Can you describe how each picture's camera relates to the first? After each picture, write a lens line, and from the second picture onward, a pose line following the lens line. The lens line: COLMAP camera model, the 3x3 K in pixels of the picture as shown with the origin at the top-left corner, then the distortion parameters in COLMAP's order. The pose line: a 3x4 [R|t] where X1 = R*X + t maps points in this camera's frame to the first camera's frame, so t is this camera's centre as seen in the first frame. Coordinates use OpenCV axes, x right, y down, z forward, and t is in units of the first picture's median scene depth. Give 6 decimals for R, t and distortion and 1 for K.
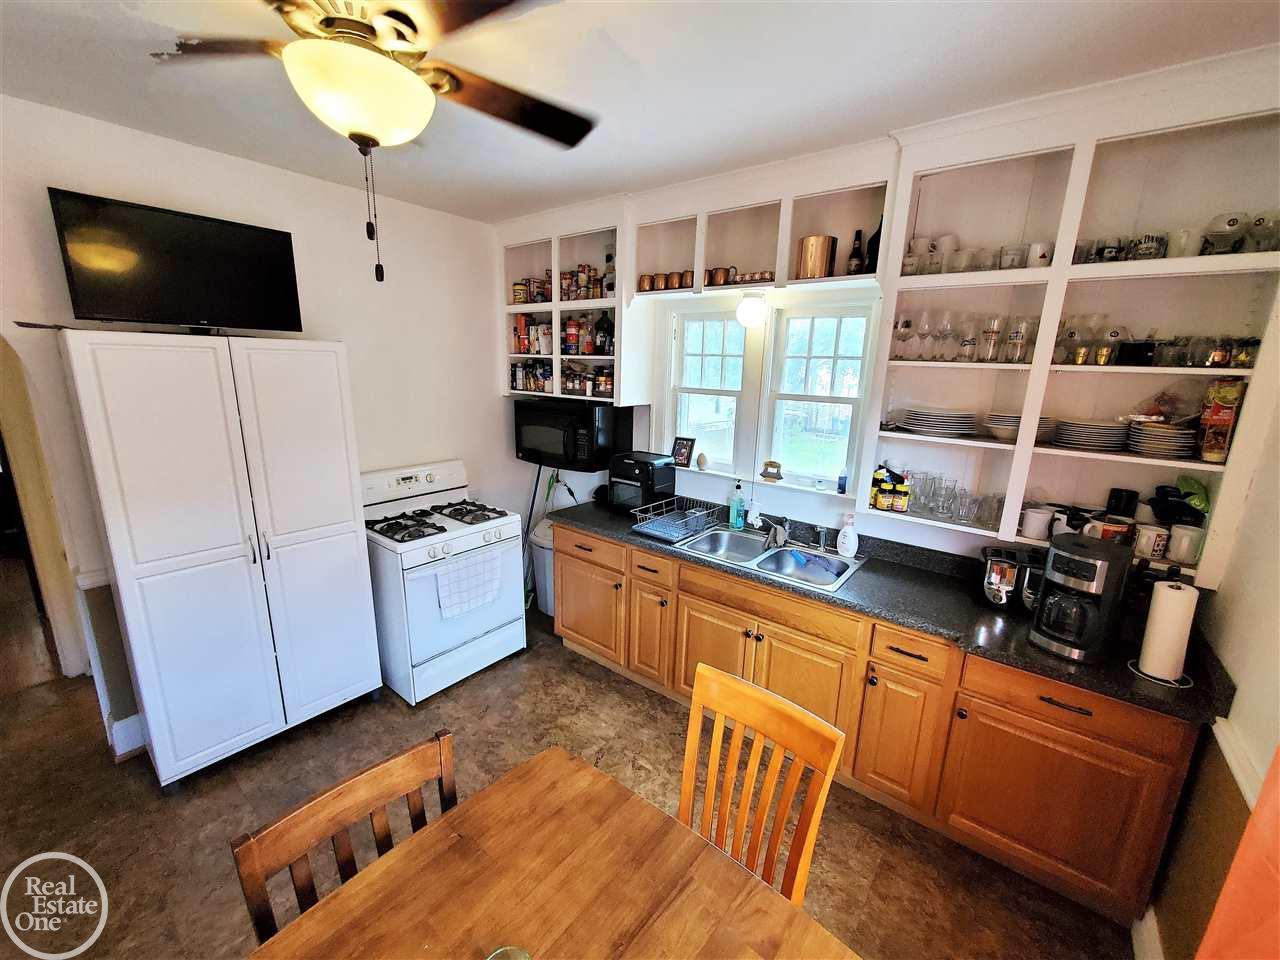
lens RADIAL K [[513.7, 0, 633.0], [0, 513.7, 485.0], [0, 0, 1]] dist [0.001593, -0.000650]
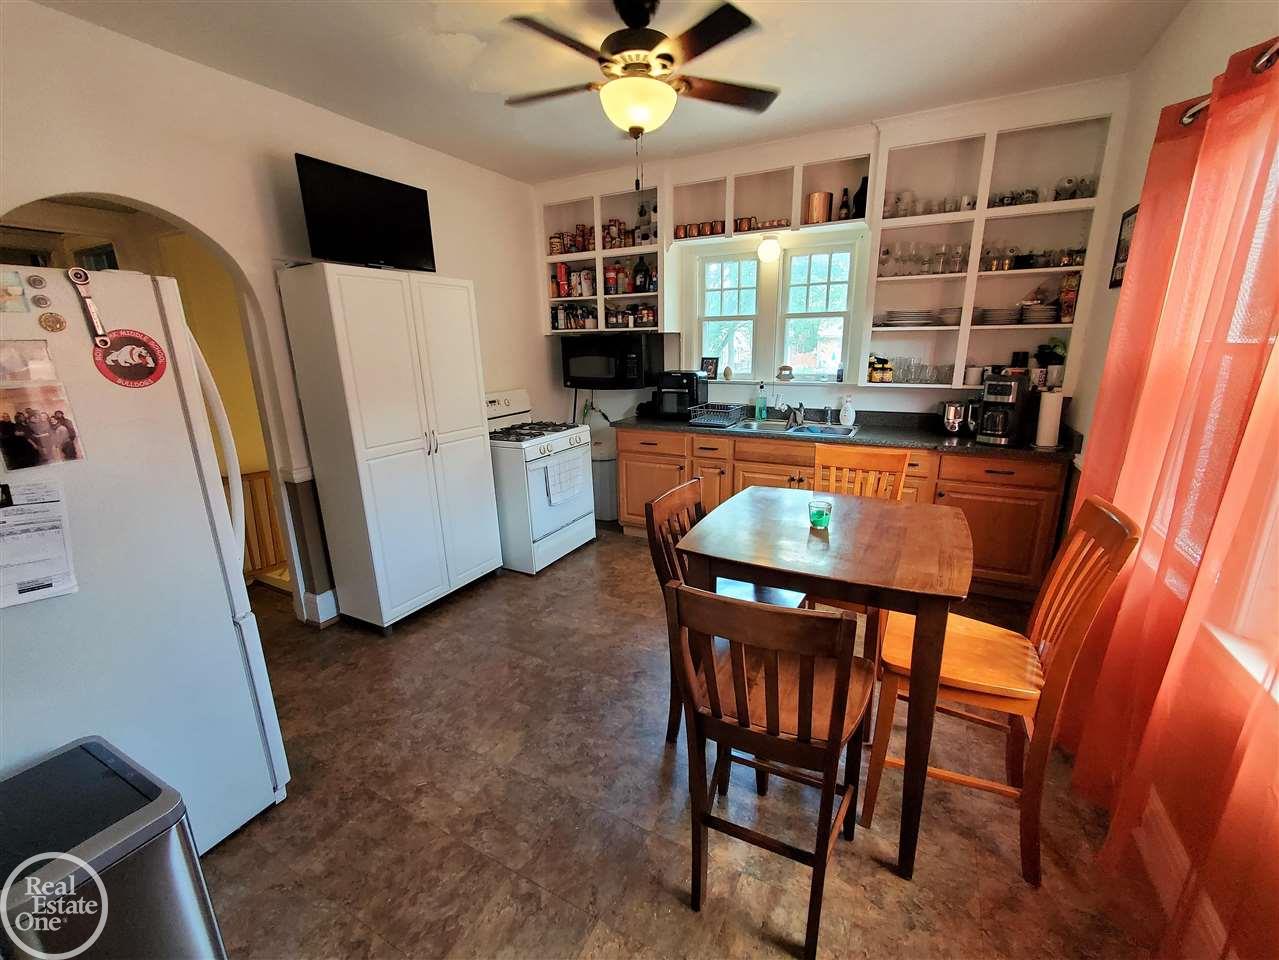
lens RADIAL K [[513.3, 0, 652.0], [0, 513.3, 474.7], [0, 0, 1]] dist [0.001593, -0.000650]
pose [[0.982514, -0.089541, 0.163242, -0.393542], [0.083625, 0.995579, 0.042774, 0.187951], [-0.166350, -0.028375, 0.985658, -0.335139]]
